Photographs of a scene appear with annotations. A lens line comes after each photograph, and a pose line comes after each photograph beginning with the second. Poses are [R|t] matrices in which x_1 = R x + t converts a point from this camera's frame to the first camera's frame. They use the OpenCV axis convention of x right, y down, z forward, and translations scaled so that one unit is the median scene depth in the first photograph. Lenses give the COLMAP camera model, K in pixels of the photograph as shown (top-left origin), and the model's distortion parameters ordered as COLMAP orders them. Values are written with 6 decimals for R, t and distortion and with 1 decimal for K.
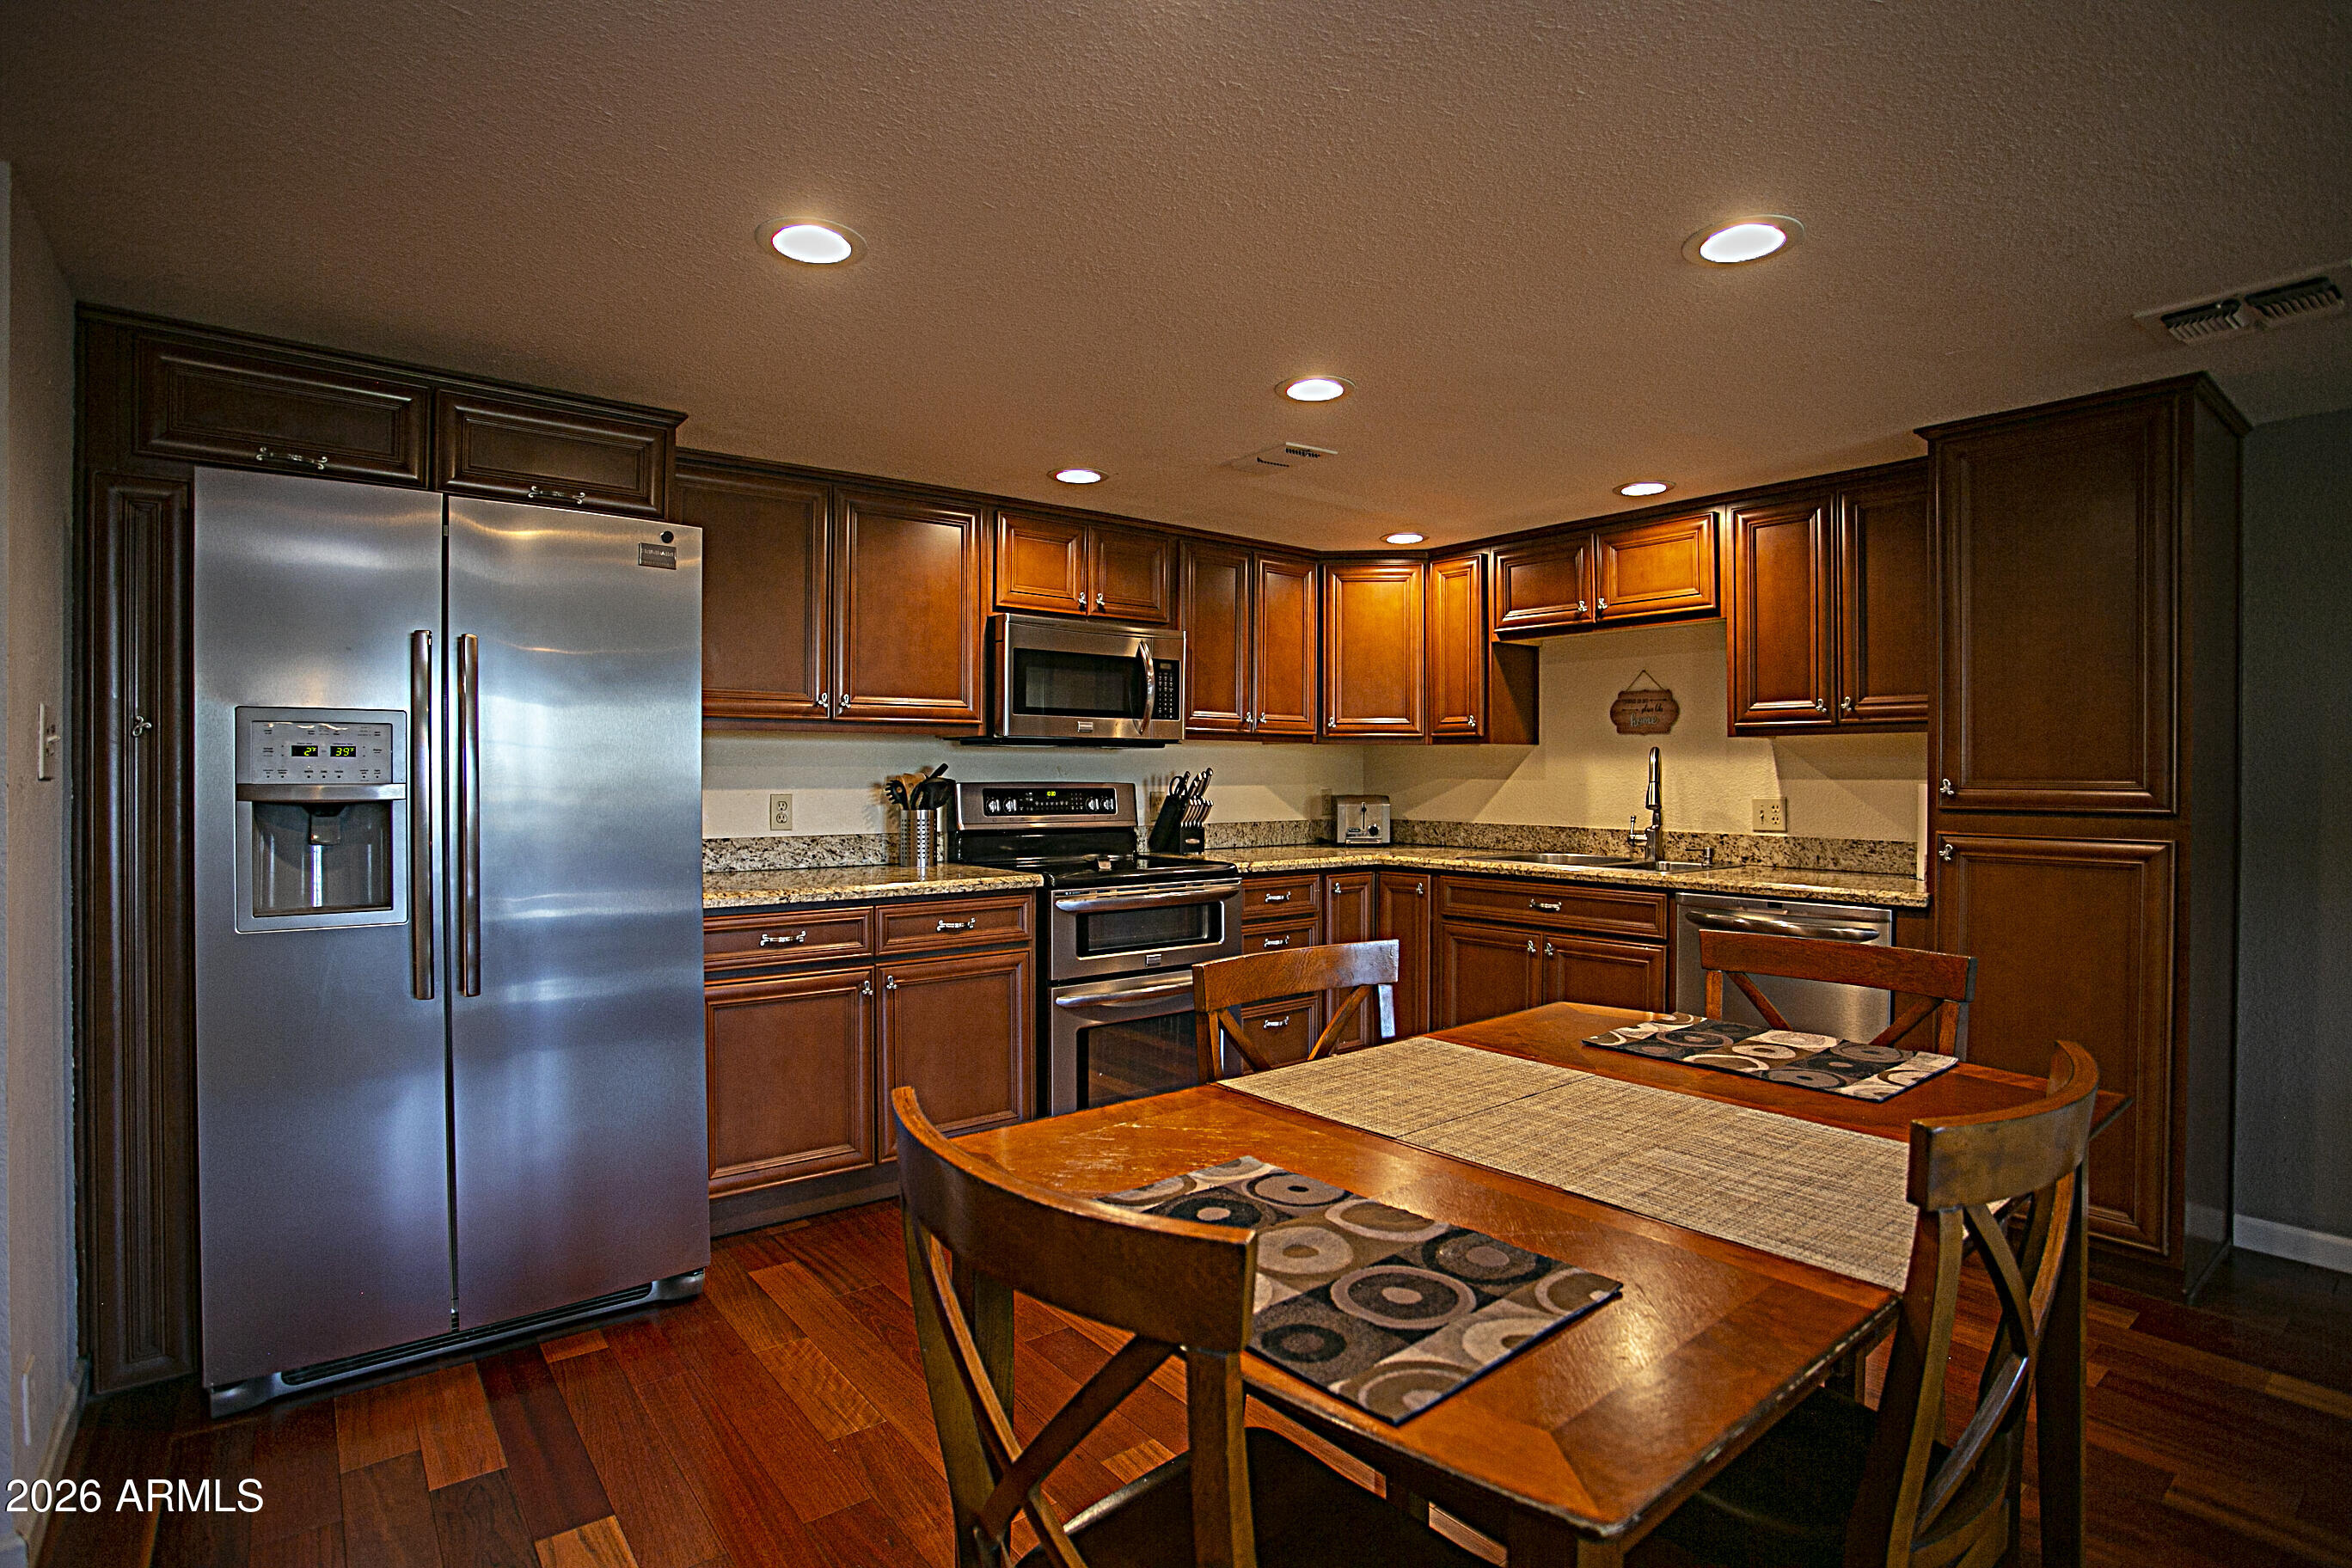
lens RADIAL K [[1145.7, 0, 1157.8], [0, 1145.7, 782.1], [0, 0, 1]] dist [-0.083093, 0.037470]
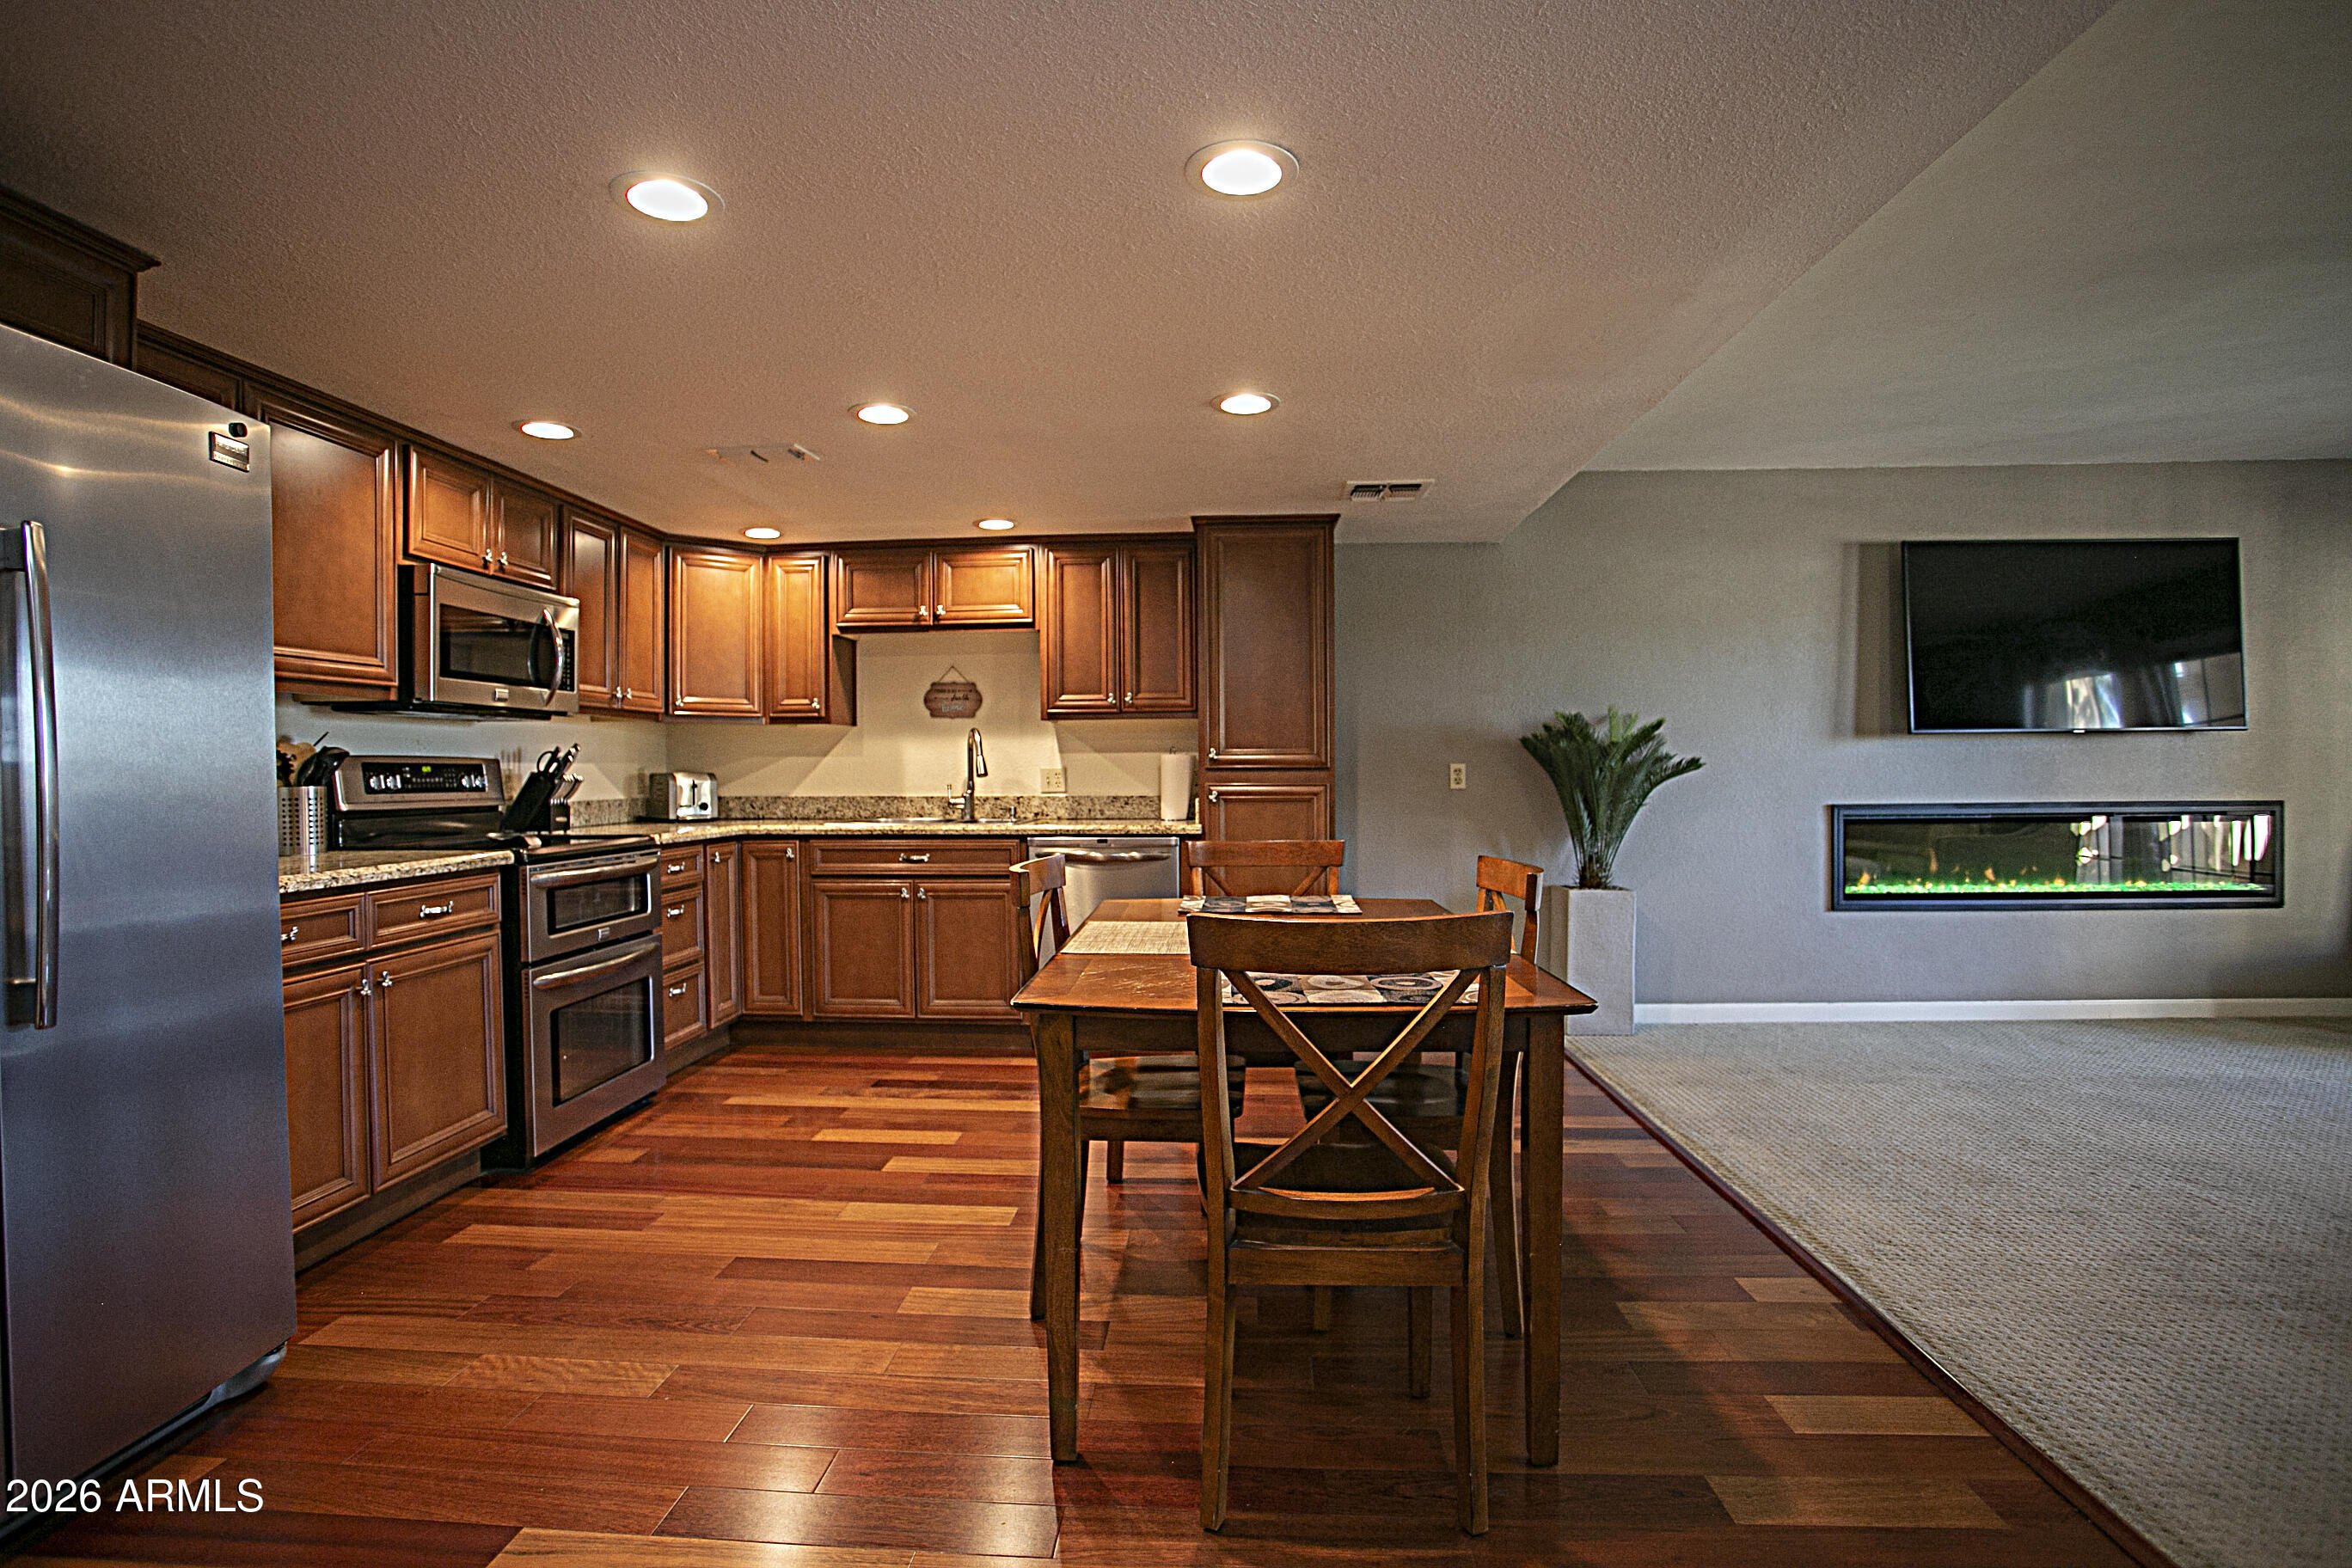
lens RADIAL K [[1145.7, 0, 1157.8], [0, 1145.7, 782.1], [0, 0, 1]] dist [-0.083093, 0.037470]
pose [[0.668404, -0.015029, 0.743647, -0.369247], [0.012877, 0.999880, 0.008634, 0.020648], [-0.743687, 0.003805, 0.668517, -0.000939]]
